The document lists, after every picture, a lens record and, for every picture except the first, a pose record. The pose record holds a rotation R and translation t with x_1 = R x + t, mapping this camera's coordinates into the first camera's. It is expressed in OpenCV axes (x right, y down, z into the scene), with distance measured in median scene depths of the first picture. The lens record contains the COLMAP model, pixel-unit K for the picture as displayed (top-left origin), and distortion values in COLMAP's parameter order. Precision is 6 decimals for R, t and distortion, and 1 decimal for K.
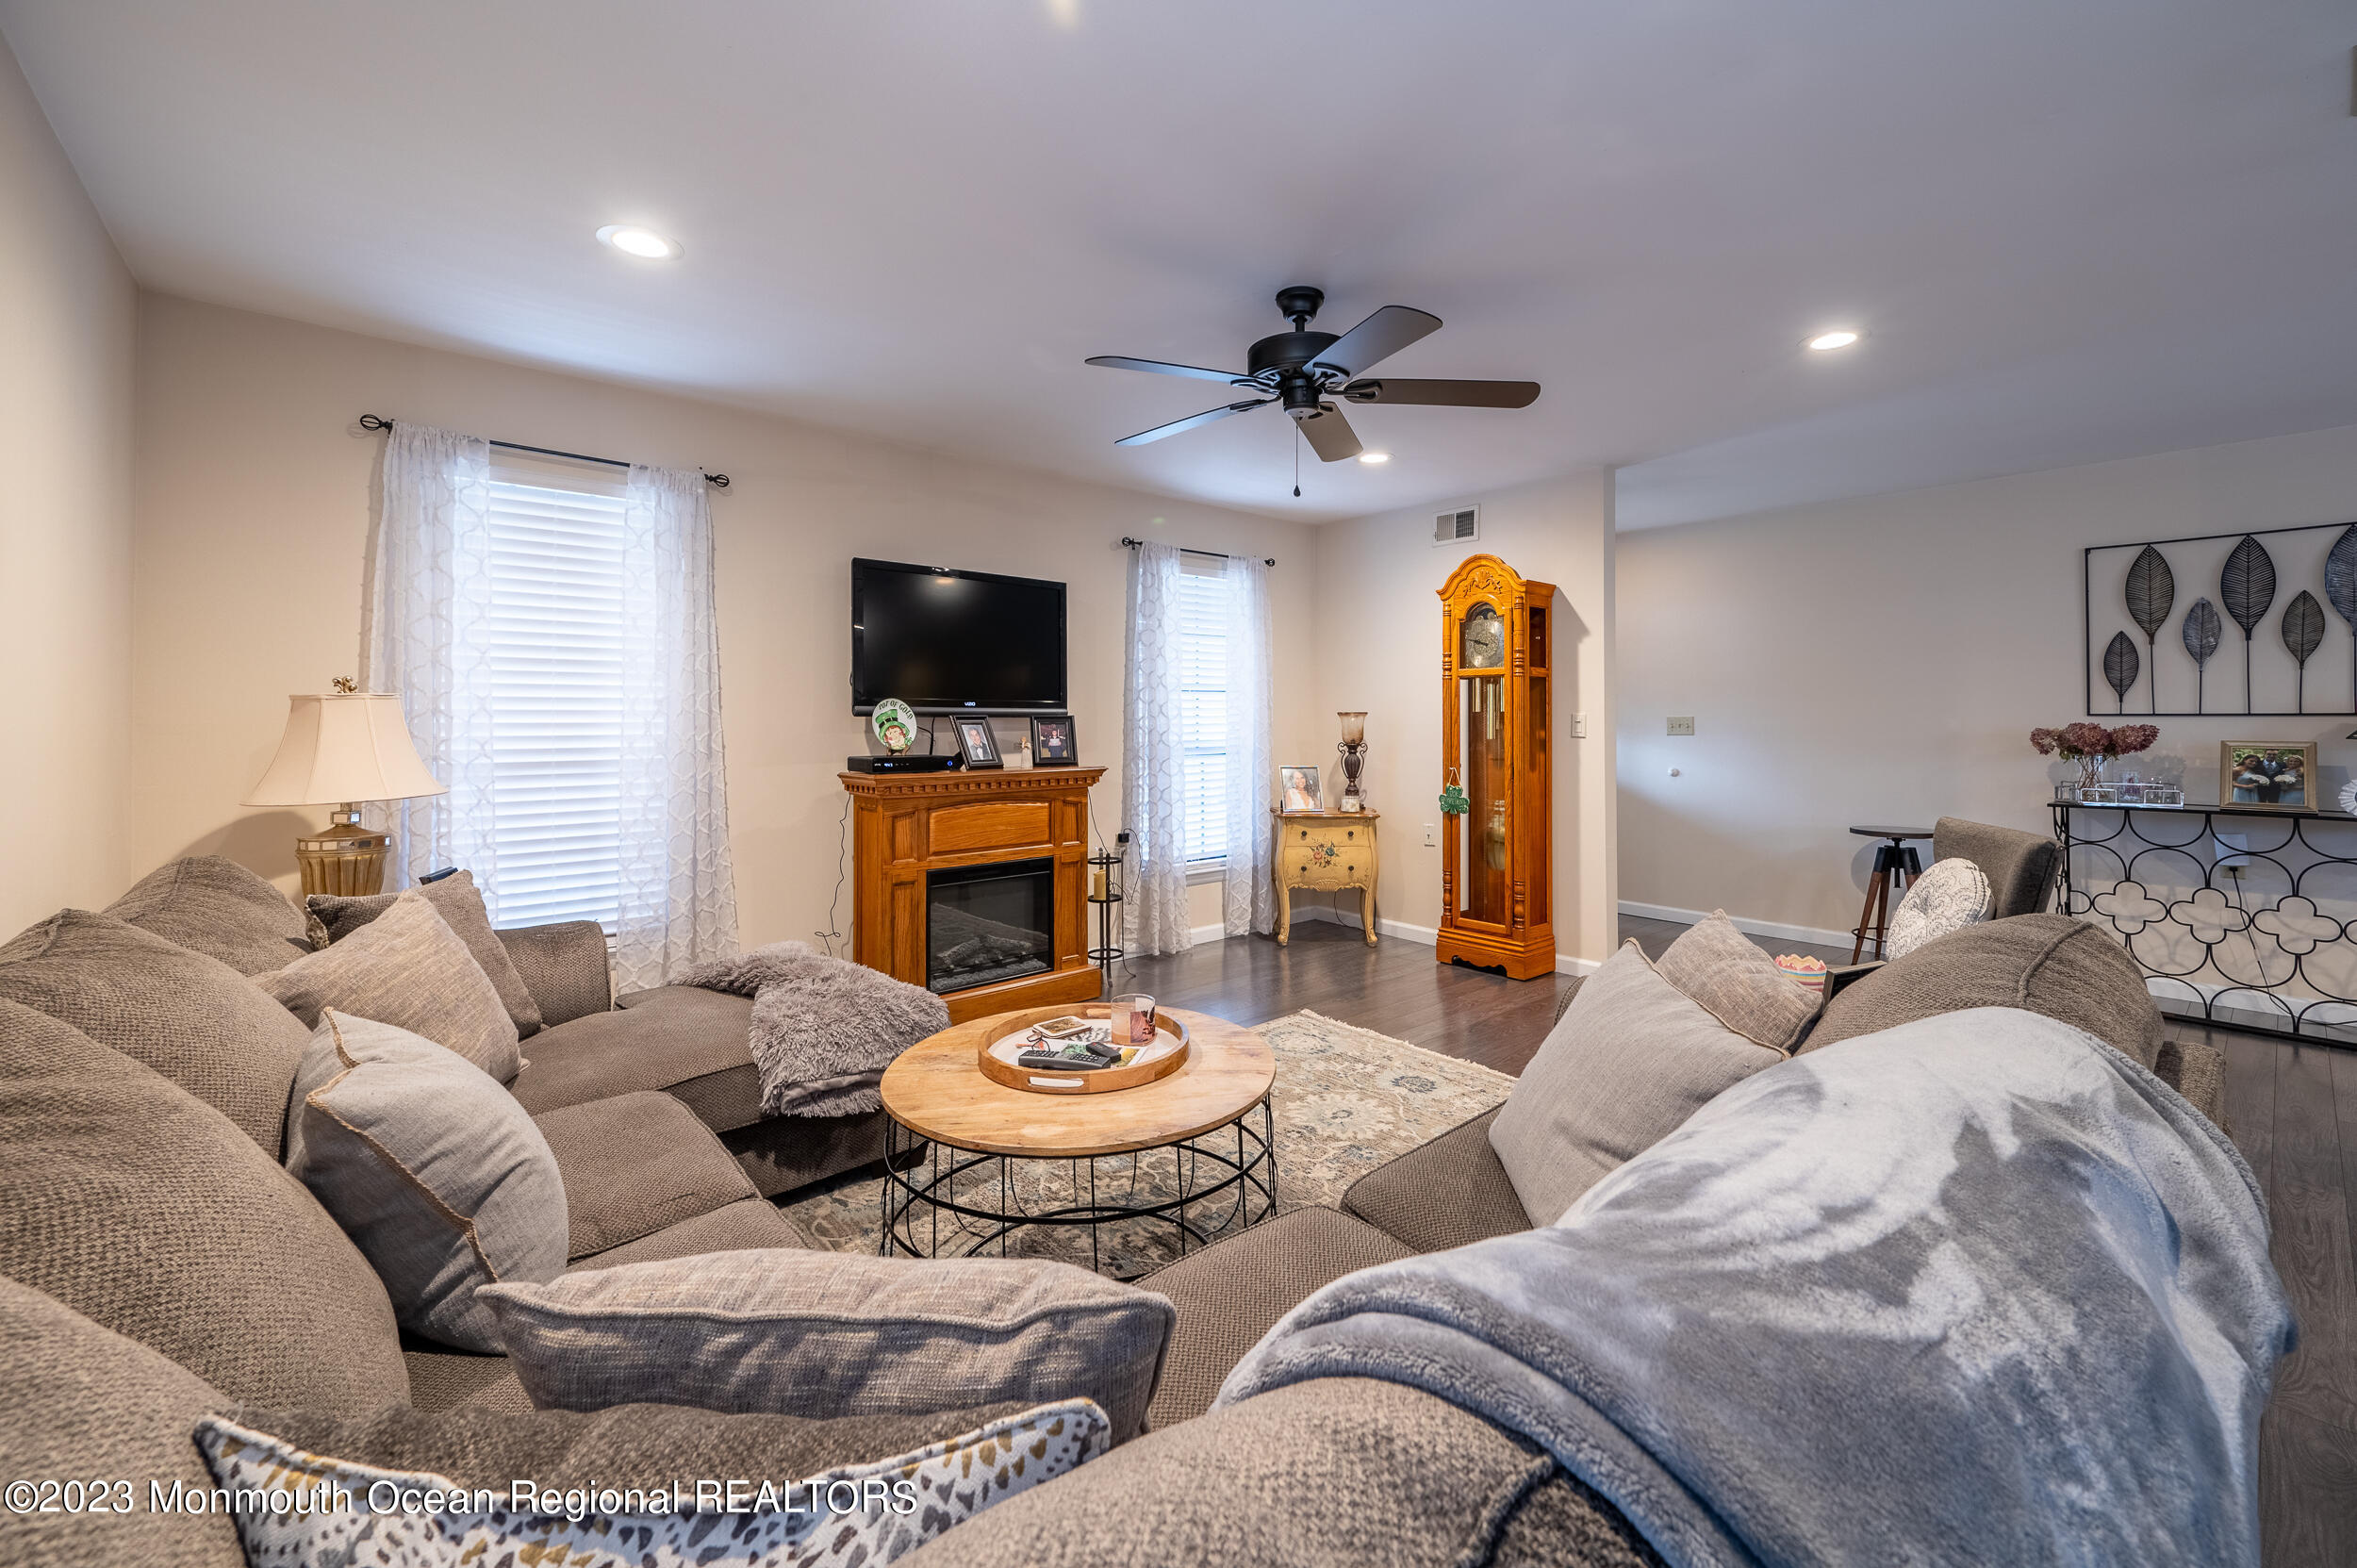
lens RADIAL K [[939.8, 0, 1194.4], [0, 939.8, 725.0], [0, 0, 1]] dist [-0.001602, 0.000235]
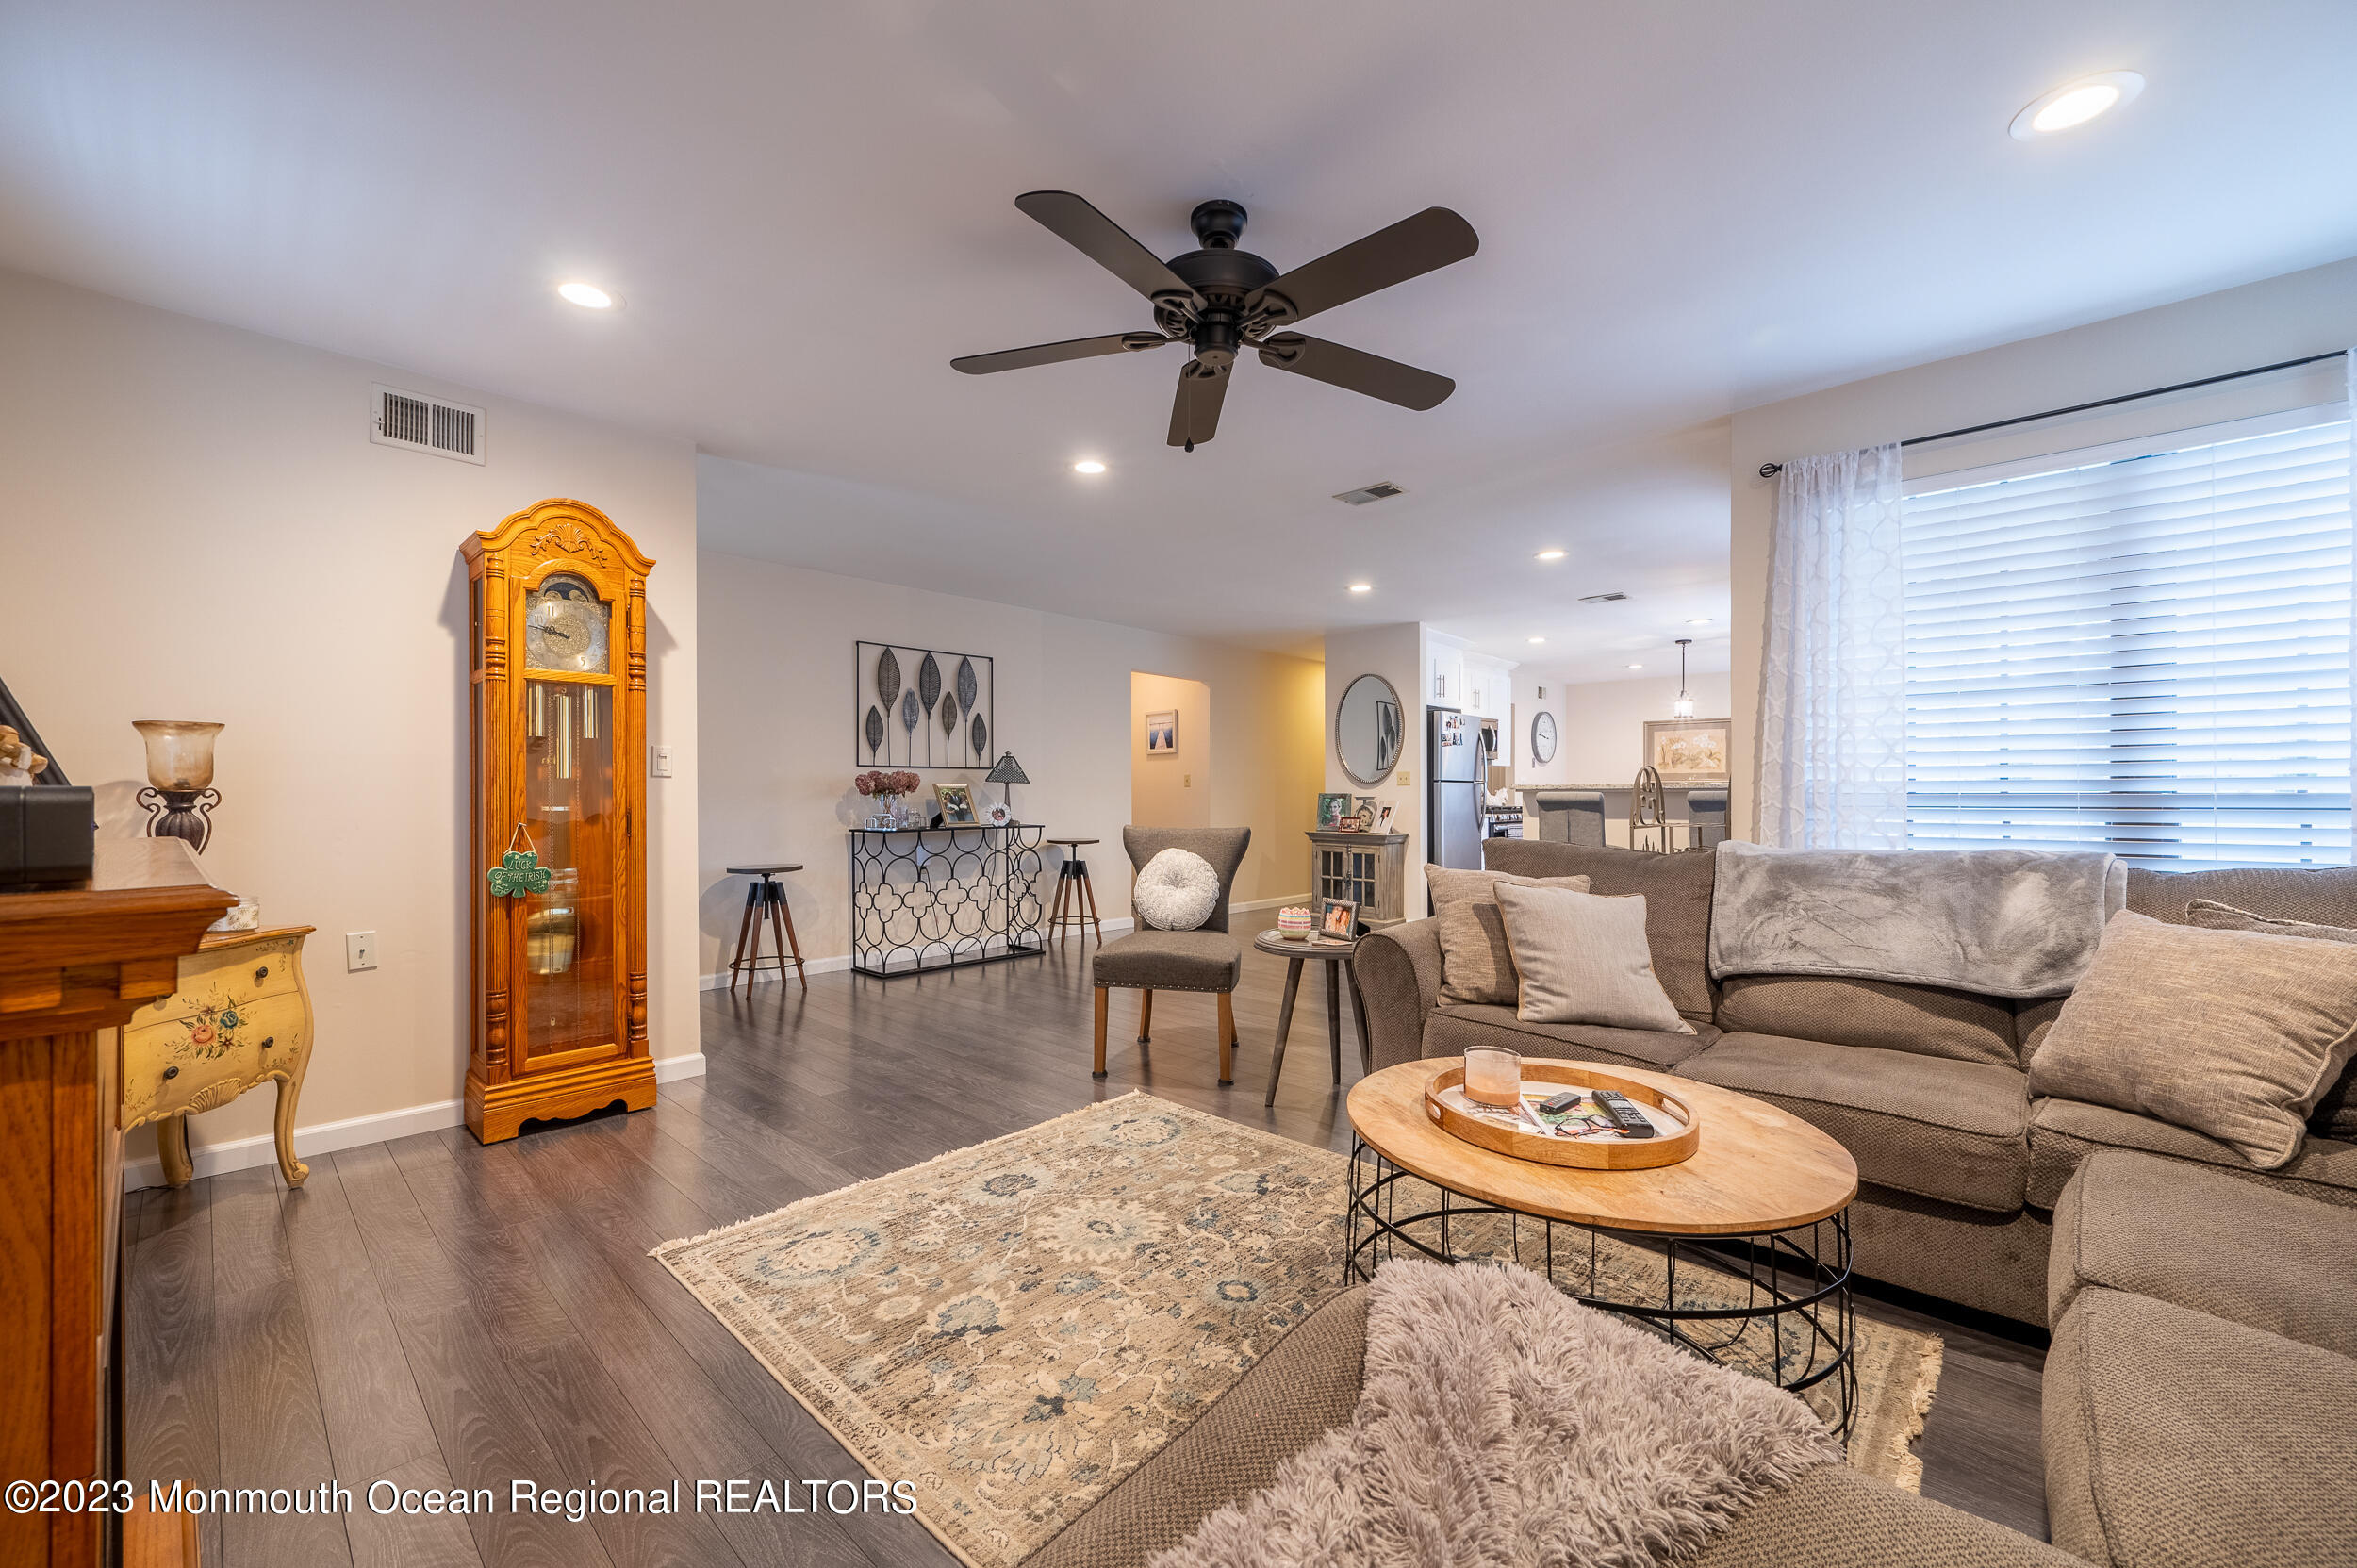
lens RADIAL K [[939.8, 0, 1193.6], [0, 939.8, 788.7], [0, 0, 1]] dist [-0.001602, 0.000235]
pose [[-0.117791, 0.003957, 0.993031, -0.484040], [0.005355, 0.999980, -0.003349, 0.032419], [-0.993024, 0.004923, -0.117810, 0.754214]]
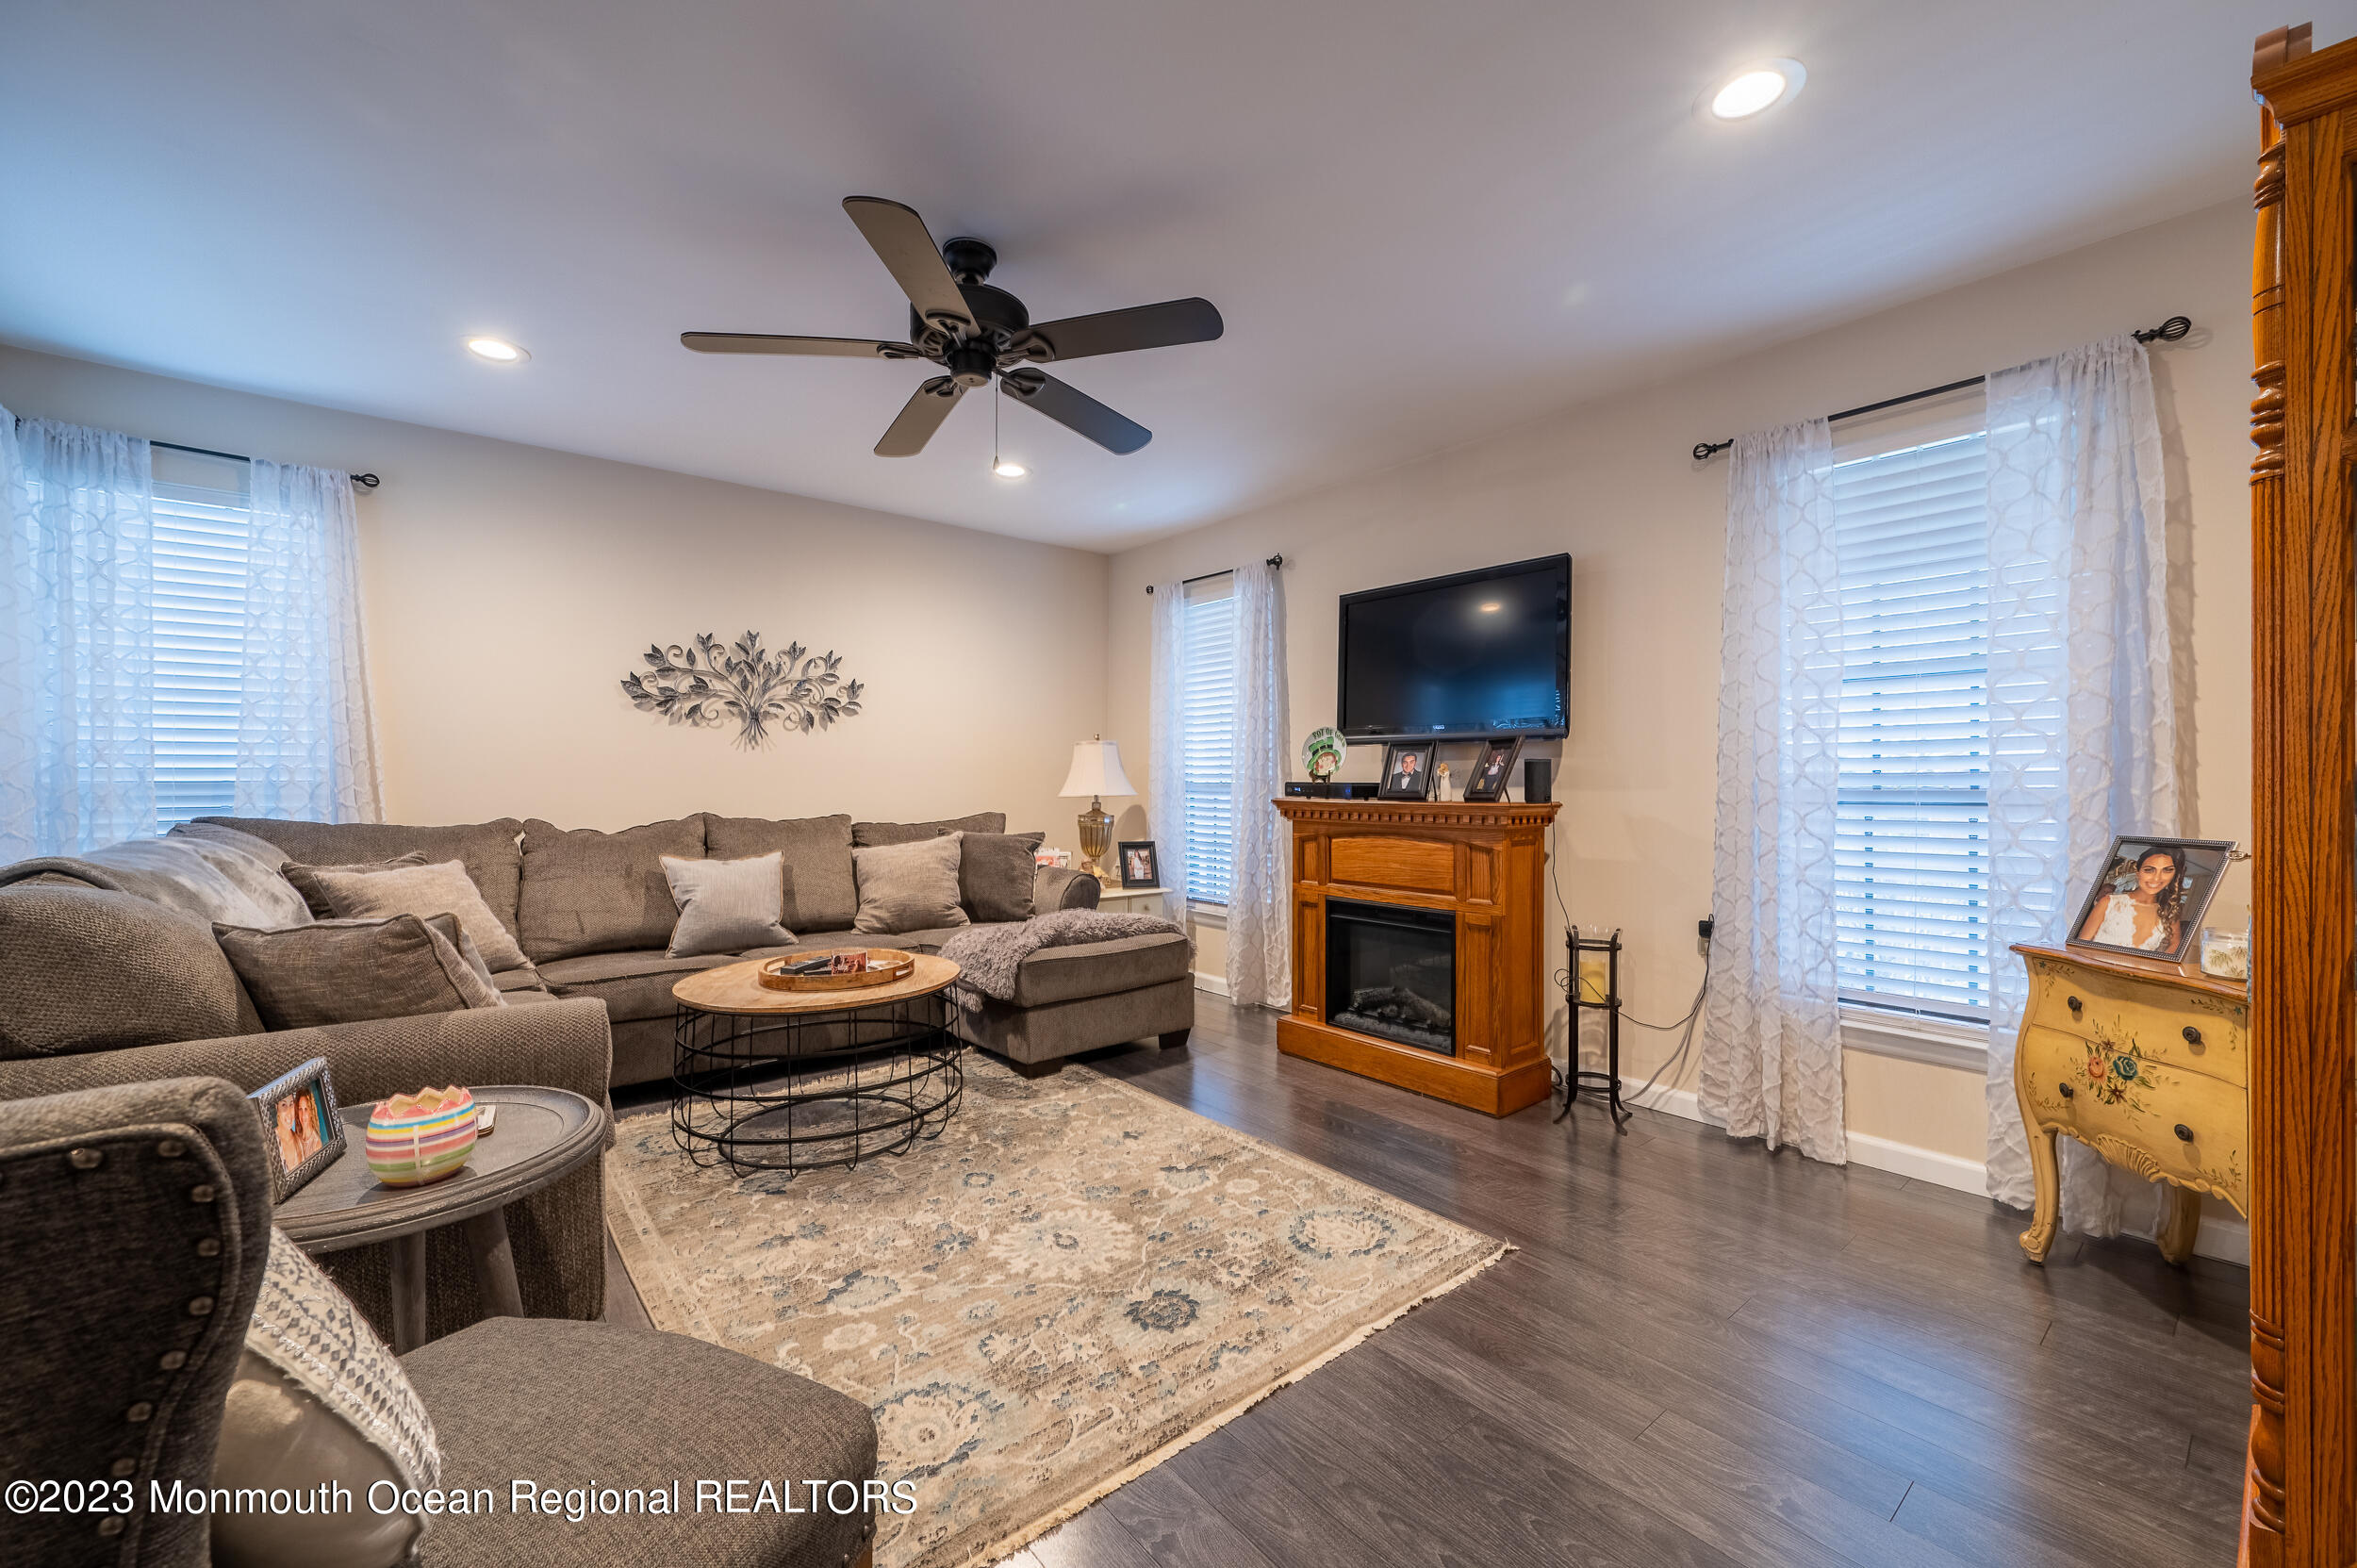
lens RADIAL K [[939.8, 0, 1182.4], [0, 939.8, 775.4], [0, 0, 1]] dist [-0.001602, 0.000235]
pose [[-0.025560, -0.007138, -0.999648, 0.681560], [-0.007007, 0.999951, -0.006961, 0.032047], [0.999649, 0.006827, -0.025609, 0.826725]]
